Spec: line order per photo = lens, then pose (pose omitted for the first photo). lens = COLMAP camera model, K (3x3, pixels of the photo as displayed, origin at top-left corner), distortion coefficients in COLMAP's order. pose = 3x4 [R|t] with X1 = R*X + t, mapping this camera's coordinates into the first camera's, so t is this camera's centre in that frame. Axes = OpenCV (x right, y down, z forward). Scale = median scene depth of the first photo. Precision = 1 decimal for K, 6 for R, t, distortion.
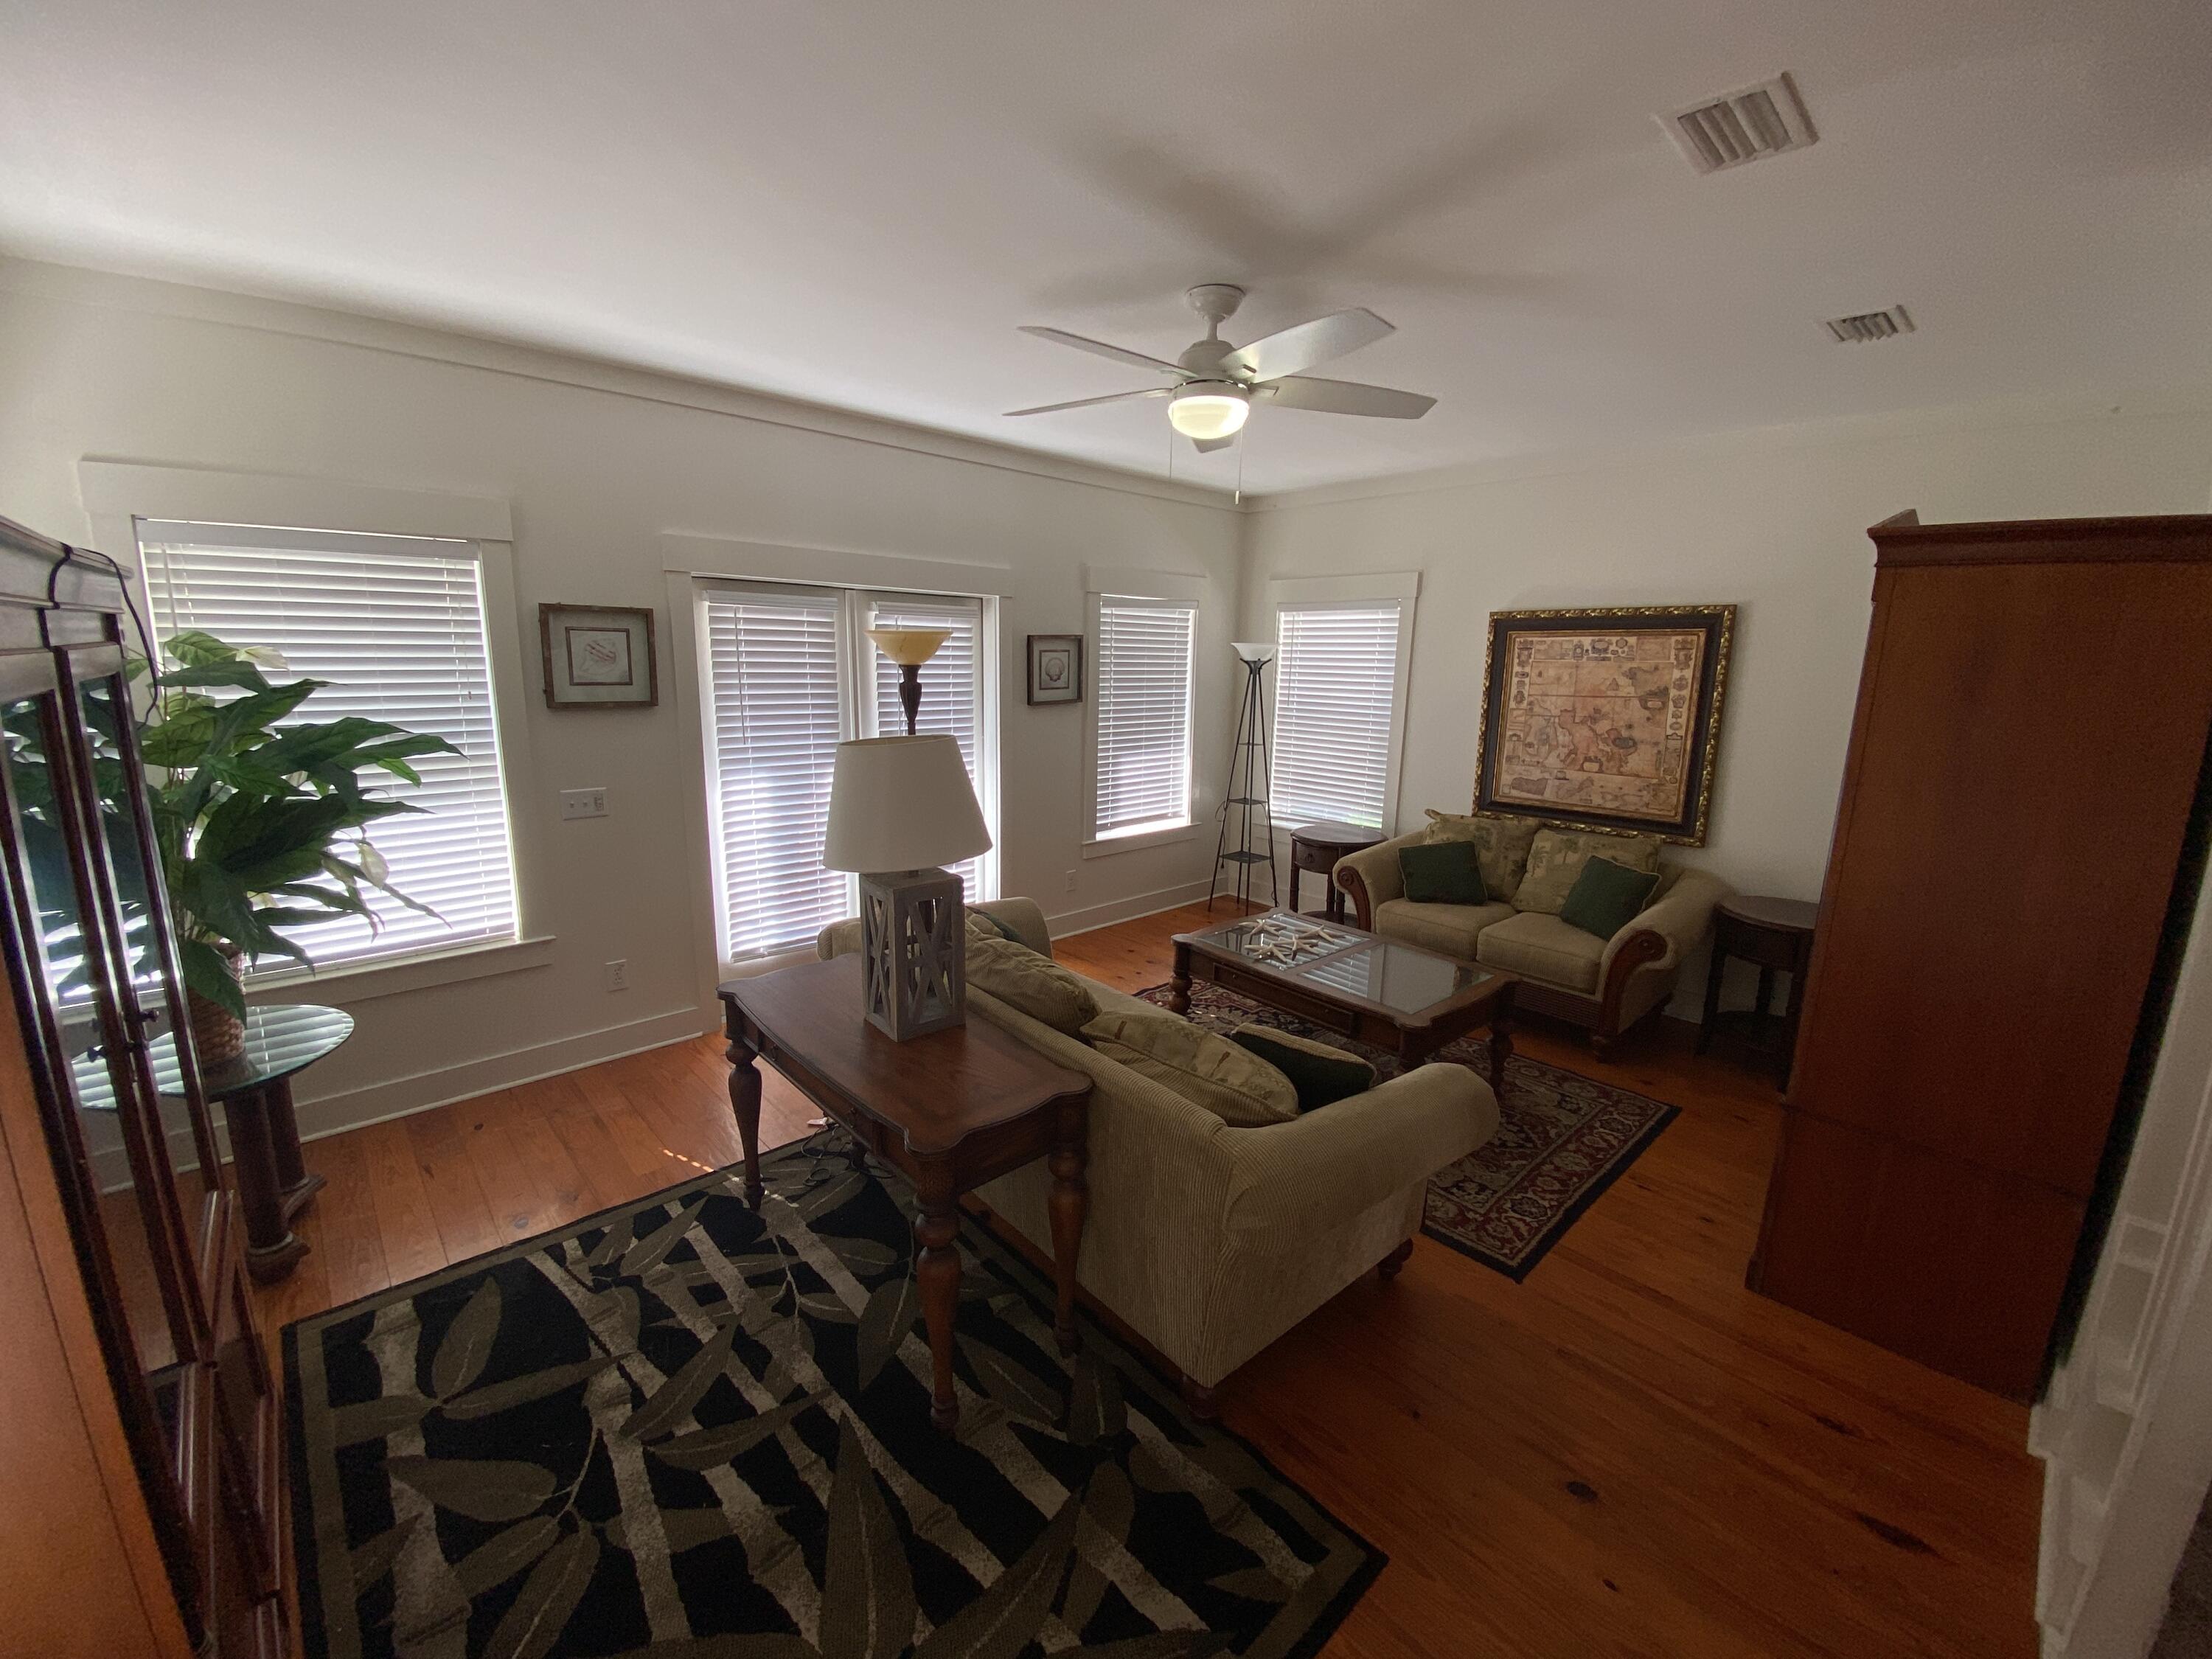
lens RADIAL K [[898.7, 0, 1102.4], [0, 898.7, 832.2], [0, 0, 1]] dist [-0.012307, -0.004467]
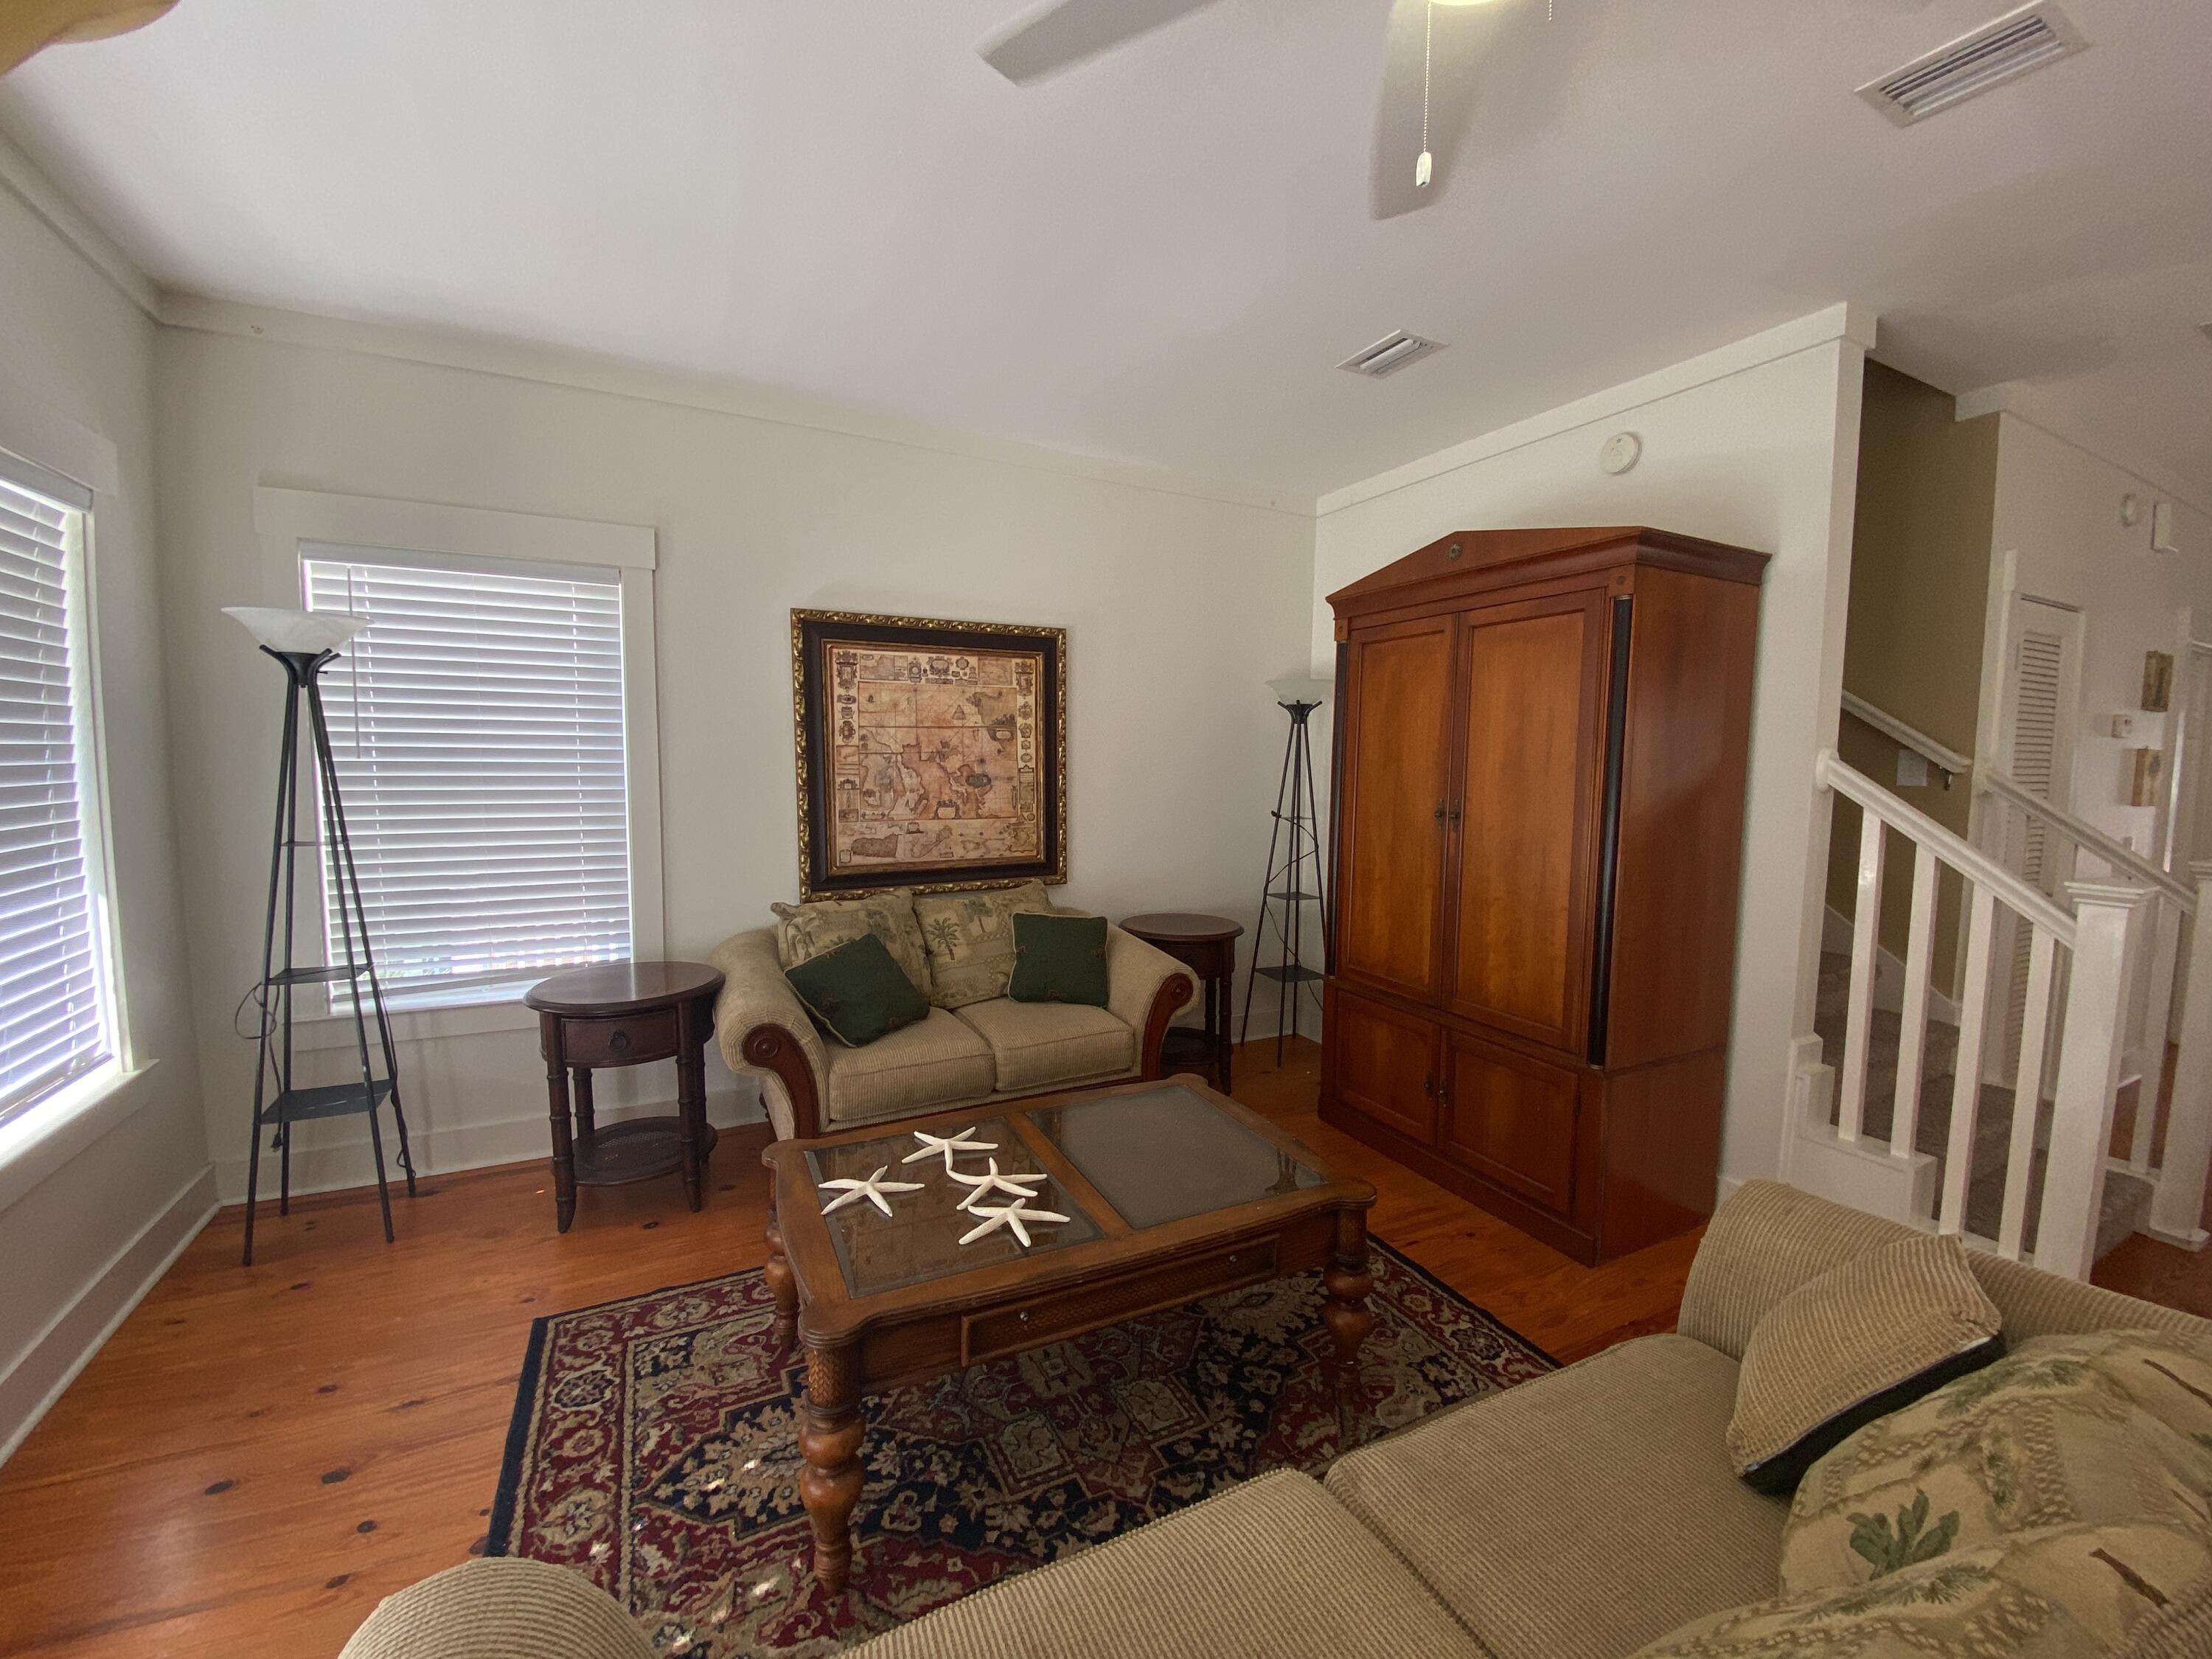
lens RADIAL K [[898.7, 0, 1105.2], [0, 898.7, 836.2], [0, 0, 1]] dist [-0.012307, -0.004467]
pose [[0.210249, -0.098272, 0.972696, -0.223963], [0.178999, 0.981986, 0.060519, -0.076060], [-0.961121, 0.161388, 0.224052, 0.683408]]
